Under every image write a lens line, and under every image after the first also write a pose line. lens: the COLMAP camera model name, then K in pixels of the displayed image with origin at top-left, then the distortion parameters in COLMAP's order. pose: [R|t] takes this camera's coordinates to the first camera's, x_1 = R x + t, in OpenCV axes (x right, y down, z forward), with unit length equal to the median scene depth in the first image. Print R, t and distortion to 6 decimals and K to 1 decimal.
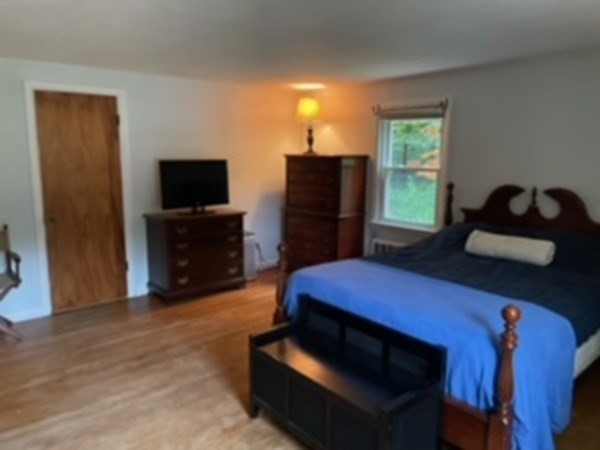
lens RADIAL K [[456.0, 0, 311.0], [0, 456.0, 223.0], [0, 0, 1]] dist [0.112722, -0.144982]
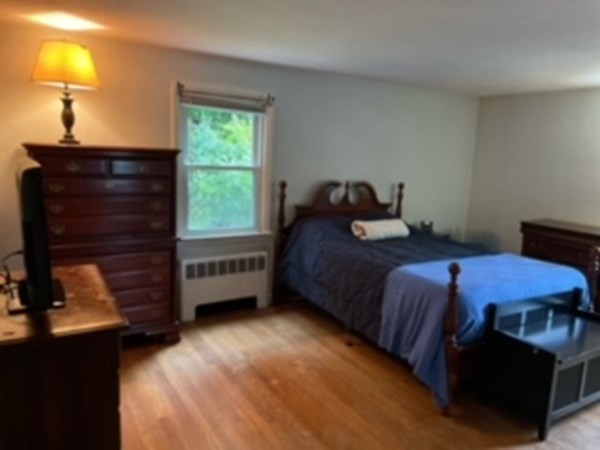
lens RADIAL K [[456.0, 0, 311.0], [0, 456.0, 223.0], [0, 0, 1]] dist [0.112722, -0.144982]
pose [[0.145500, -0.146456, 0.978458, -0.606828], [0.111372, 0.985121, 0.130892, -0.109525], [-0.983070, 0.089928, 0.159647, 0.713151]]
